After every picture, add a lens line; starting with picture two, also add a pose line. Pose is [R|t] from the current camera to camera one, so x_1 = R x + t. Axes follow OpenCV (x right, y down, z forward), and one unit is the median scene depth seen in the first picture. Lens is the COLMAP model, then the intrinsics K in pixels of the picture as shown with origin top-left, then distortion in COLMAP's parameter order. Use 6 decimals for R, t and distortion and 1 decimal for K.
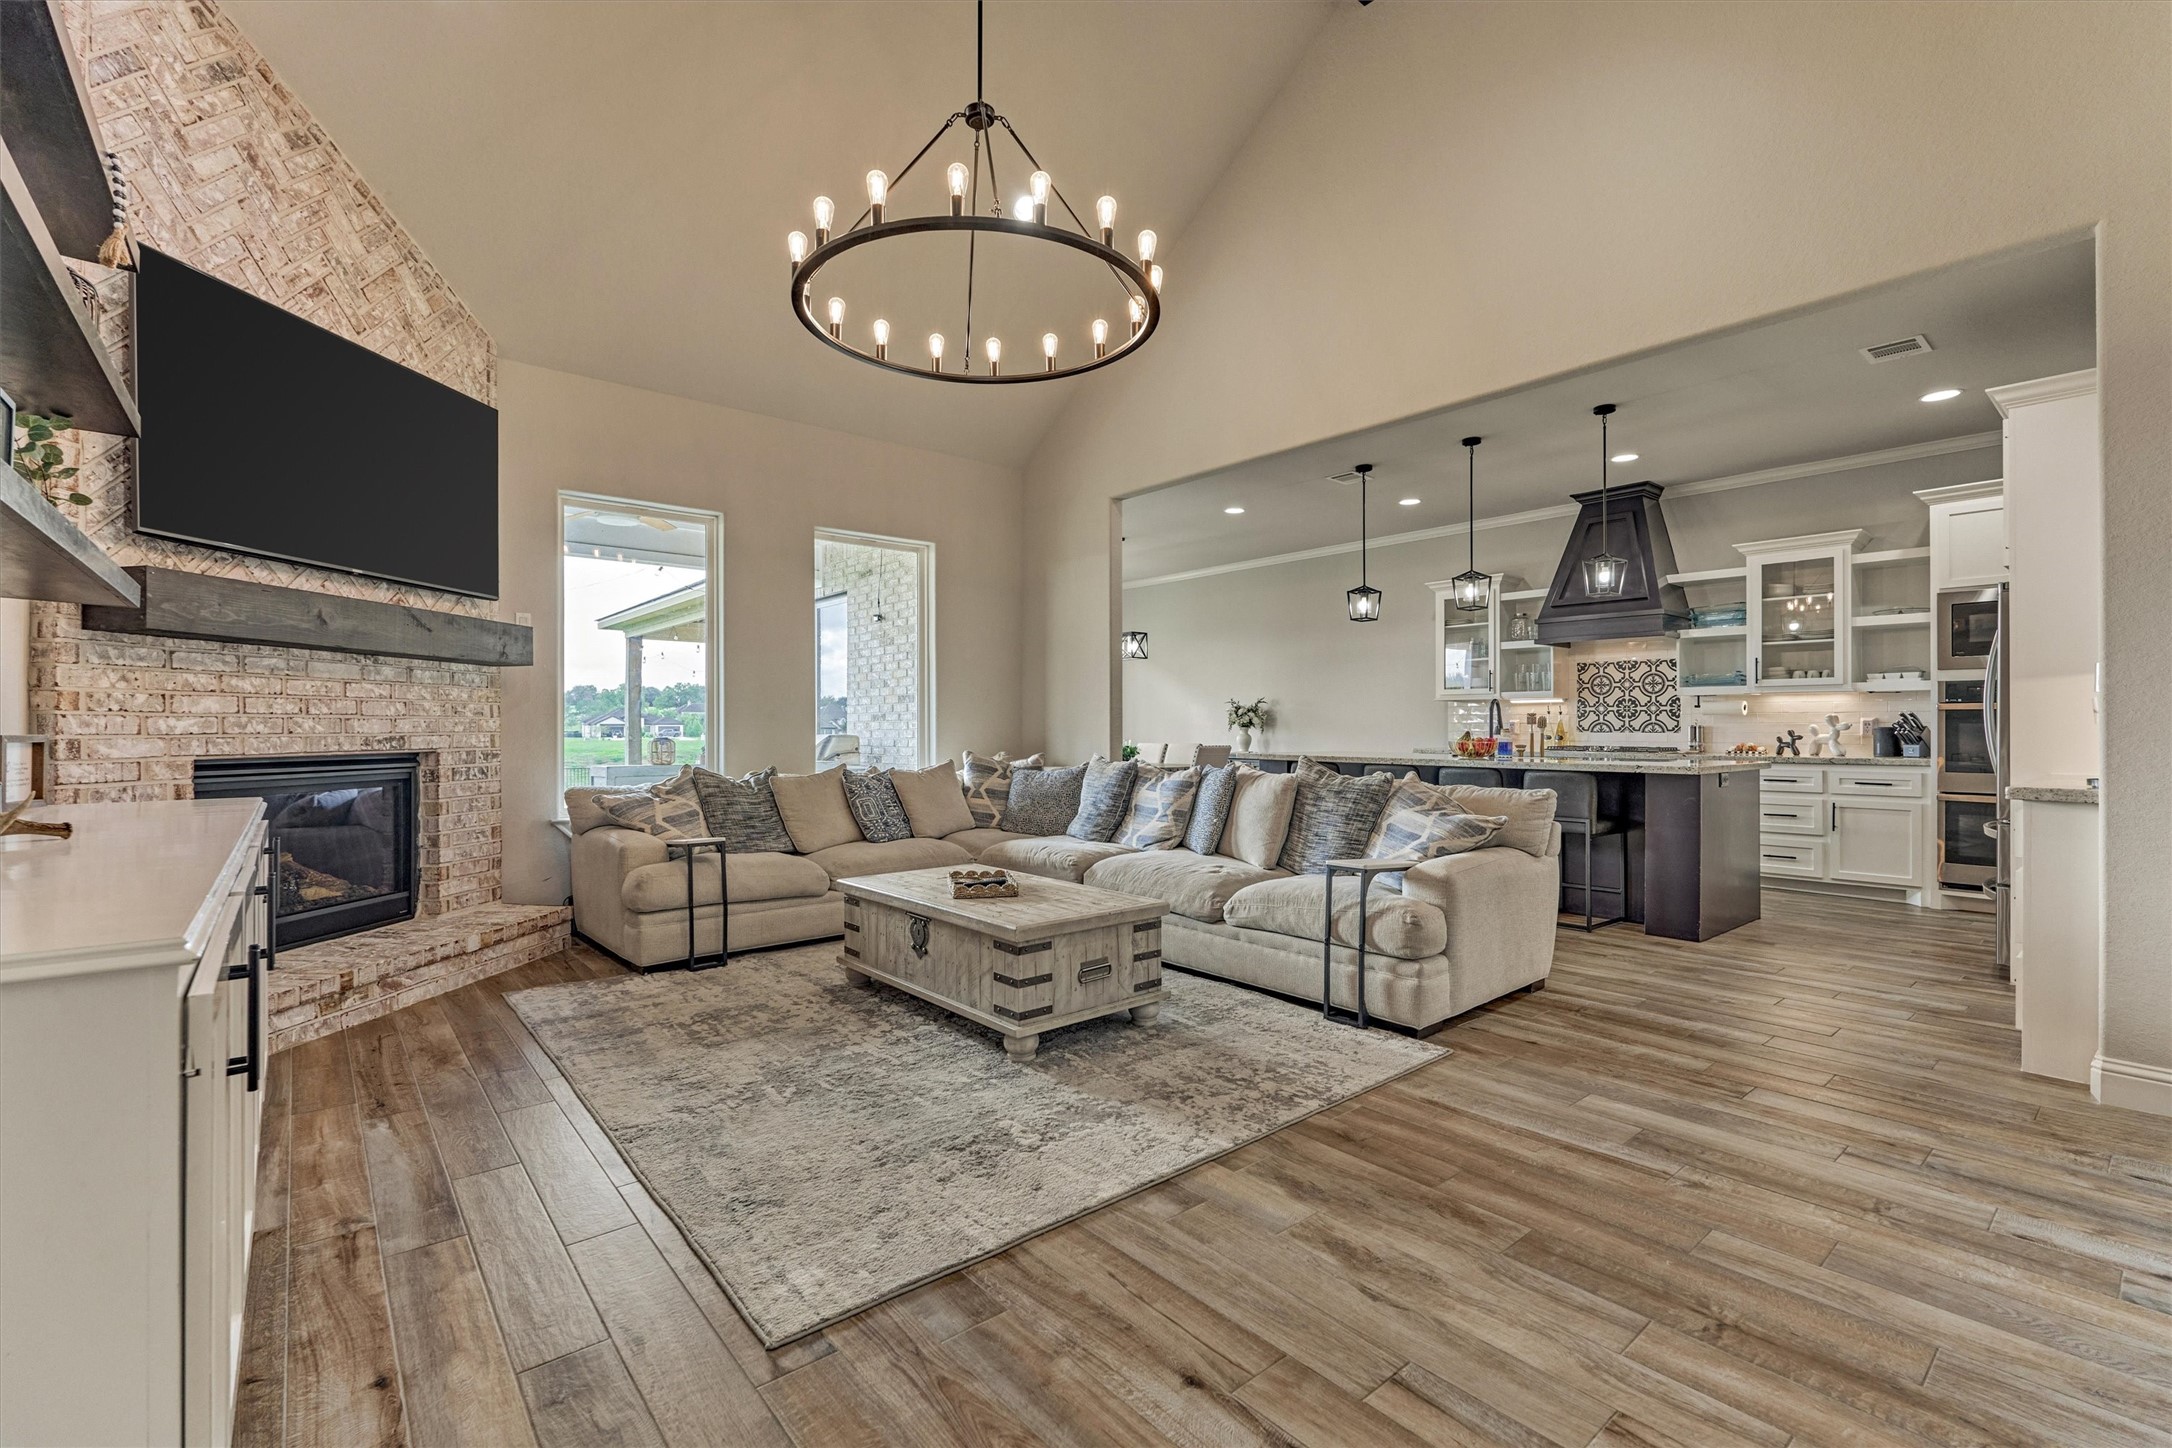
lens RADIAL K [[947.4, 0, 1086.0], [0, 947.4, 724.0], [0, 0, 1]] dist [-0.002593, -0.000073]
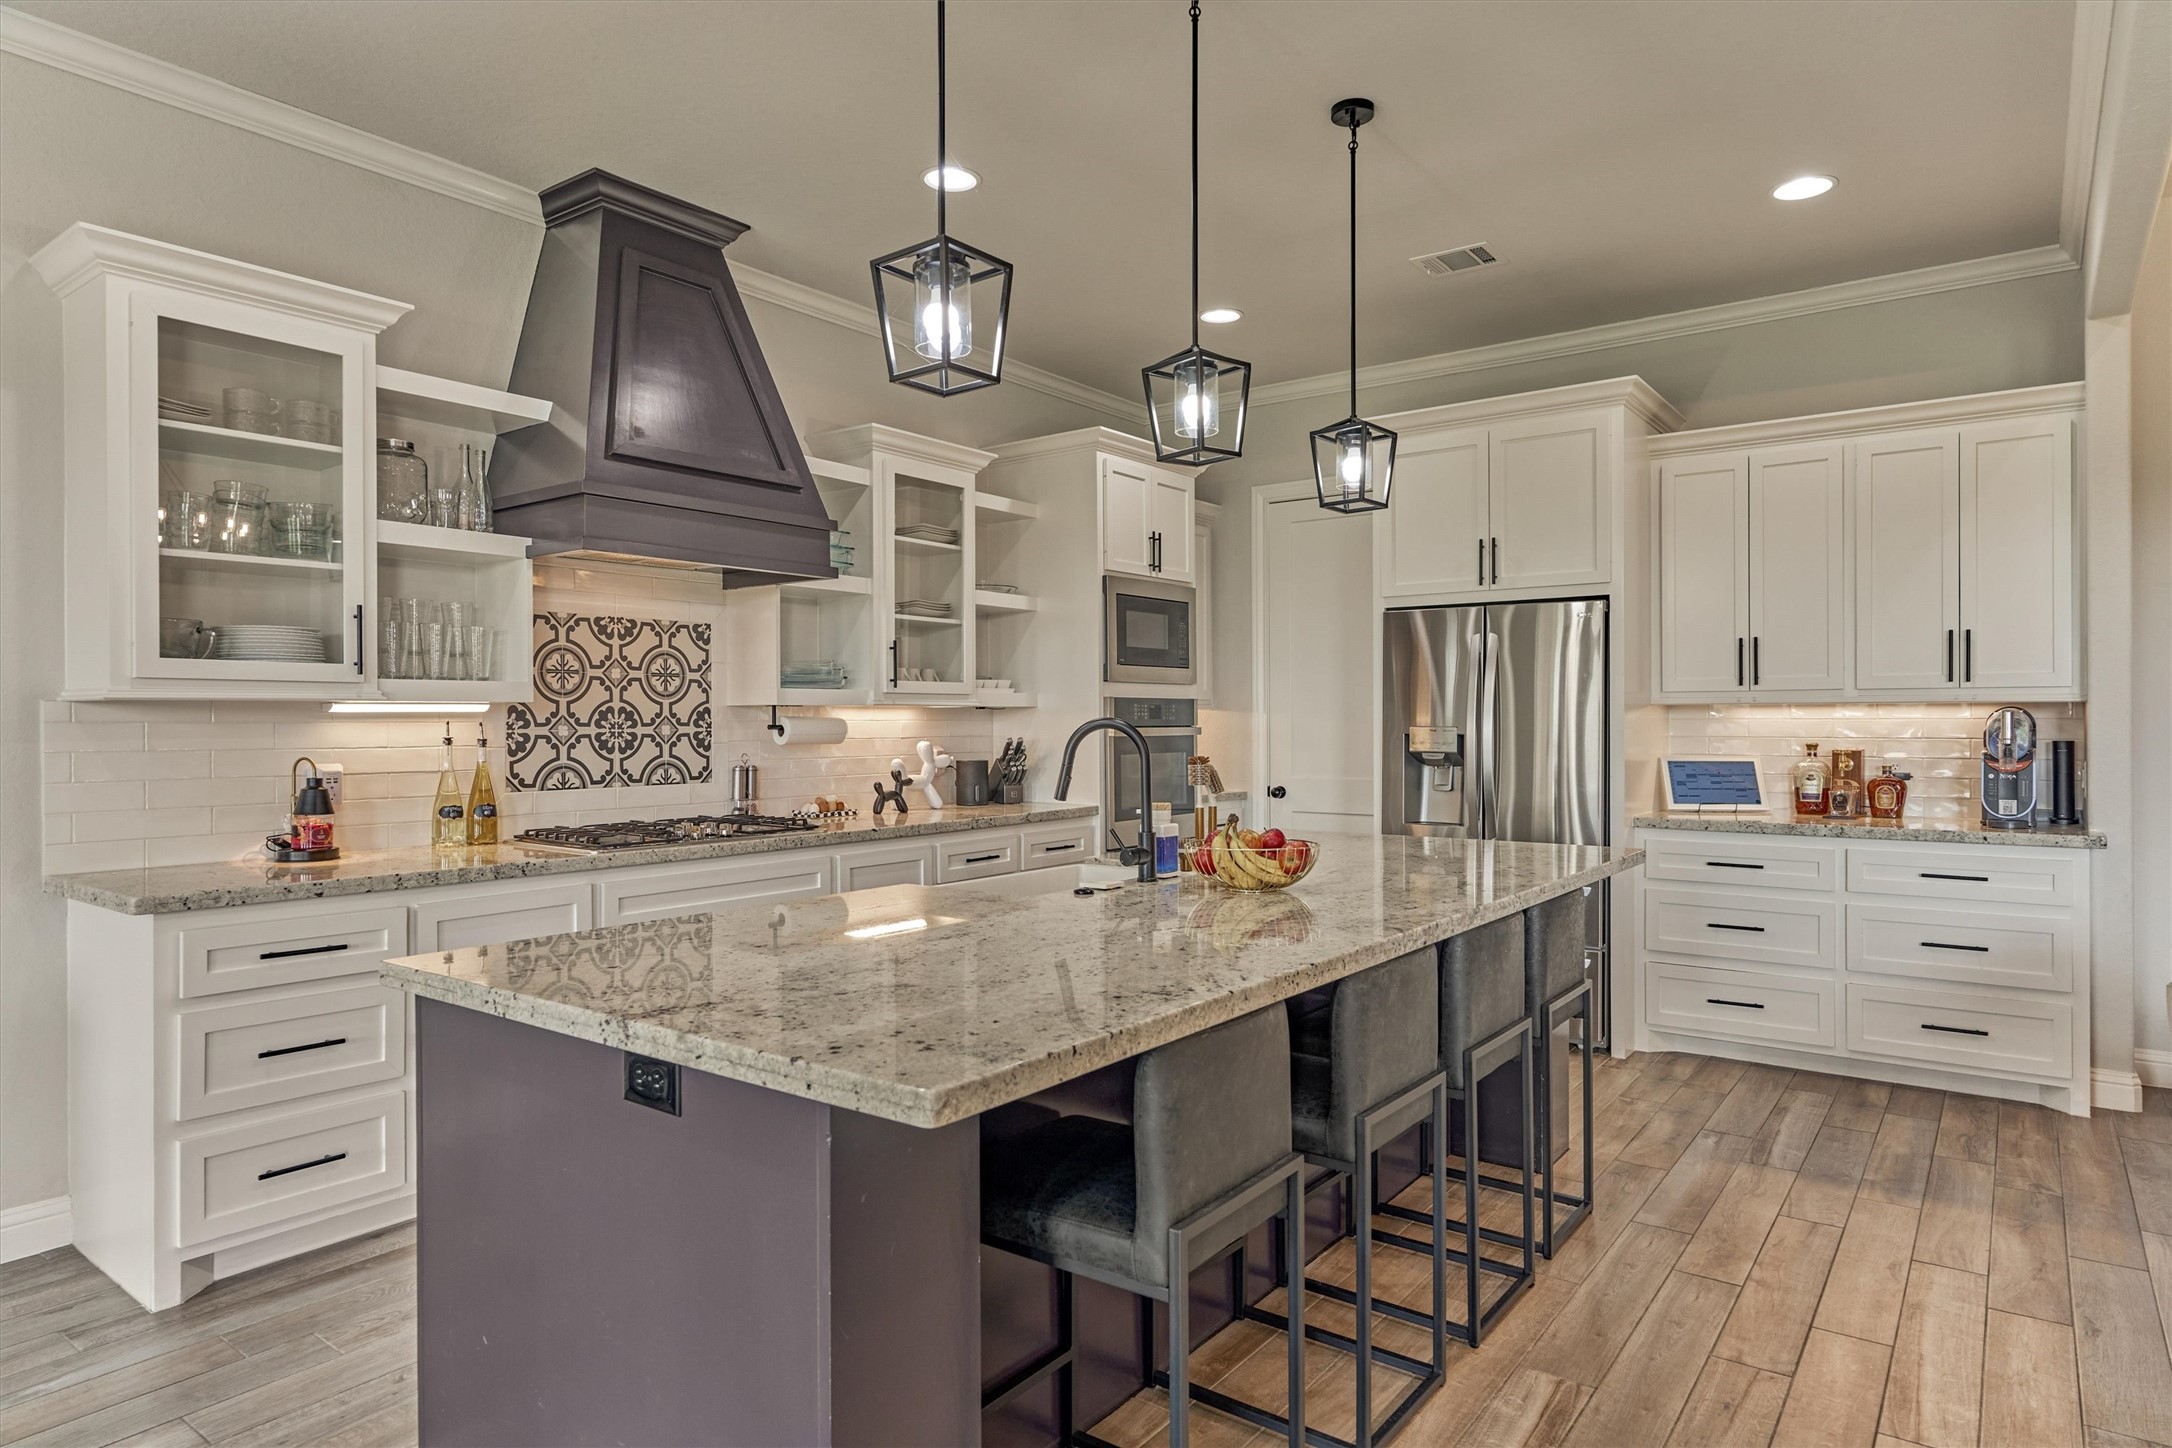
lens RADIAL K [[1262.5, 0, 1086.0], [0, 1262.5, 724.0], [0, 0, 1]] dist [-0.000378, -0.000220]
pose [[-0.227574, -0.003879, 0.973753, -0.044945], [0.000431, 0.999992, 0.004085, -0.037999], [-0.973761, 0.001349, -0.227571, 1.640088]]
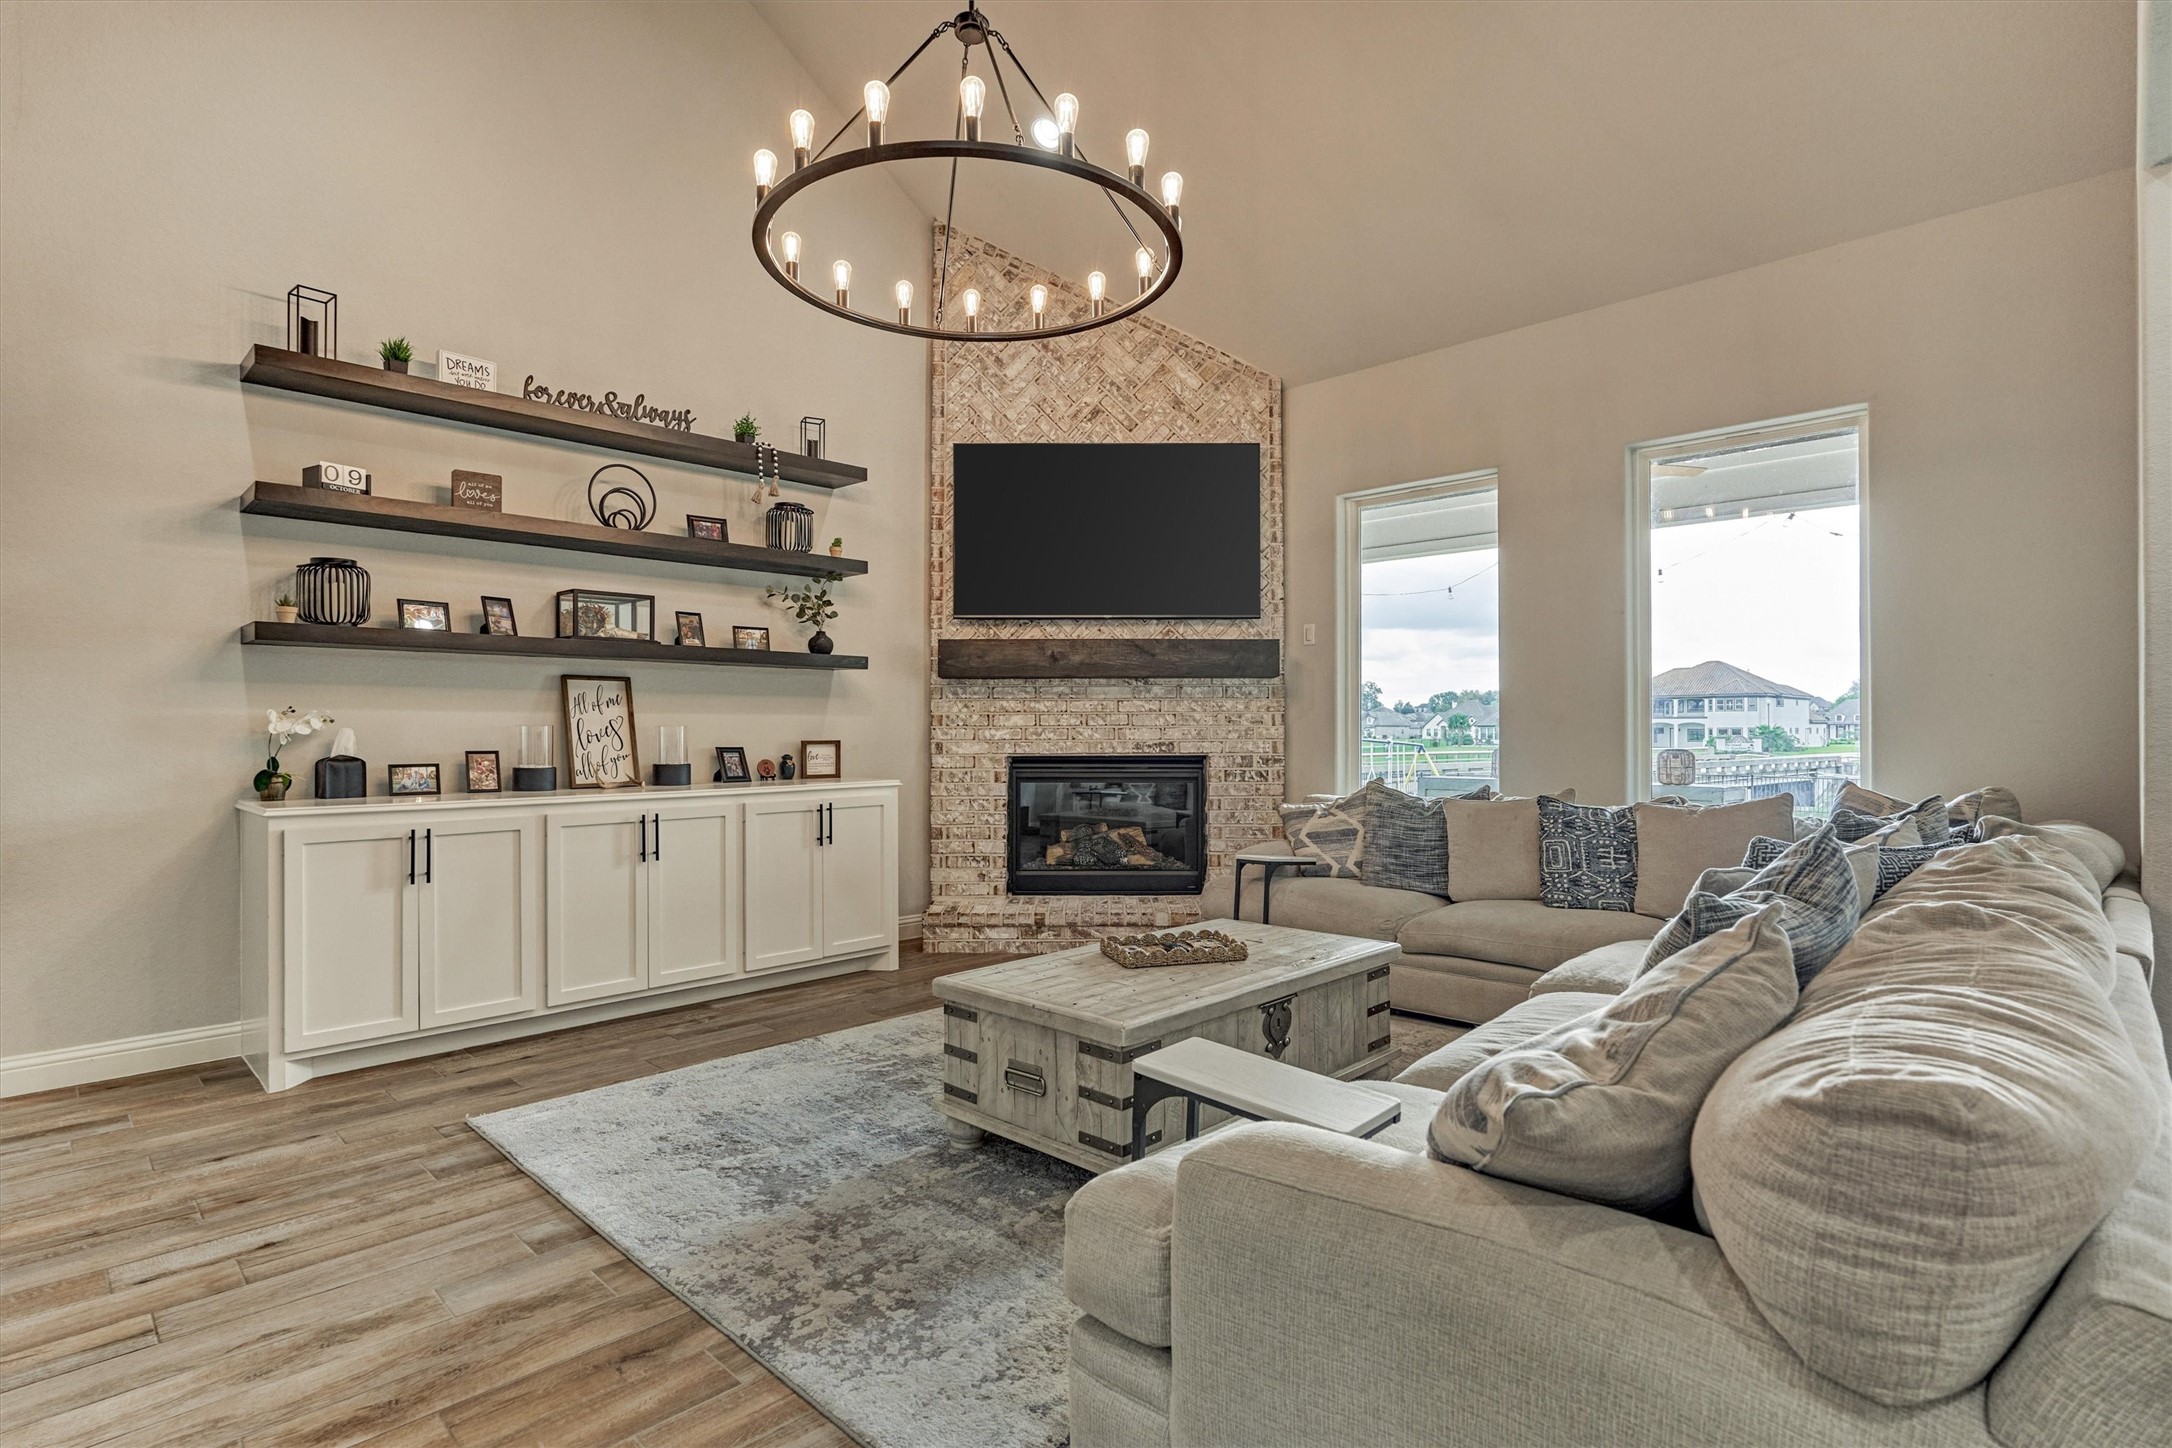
lens RADIAL K [[1068.8, 0, 1086.5], [0, 1068.8, 724.0], [0, 0, 1]] dist [-0.001436, -0.000860]
pose [[0.098901, -0.005029, -0.995085, 0.623975], [0.006181, 0.999971, -0.004439, -0.004873], [0.995078, -0.005712, 0.098929, 0.729932]]
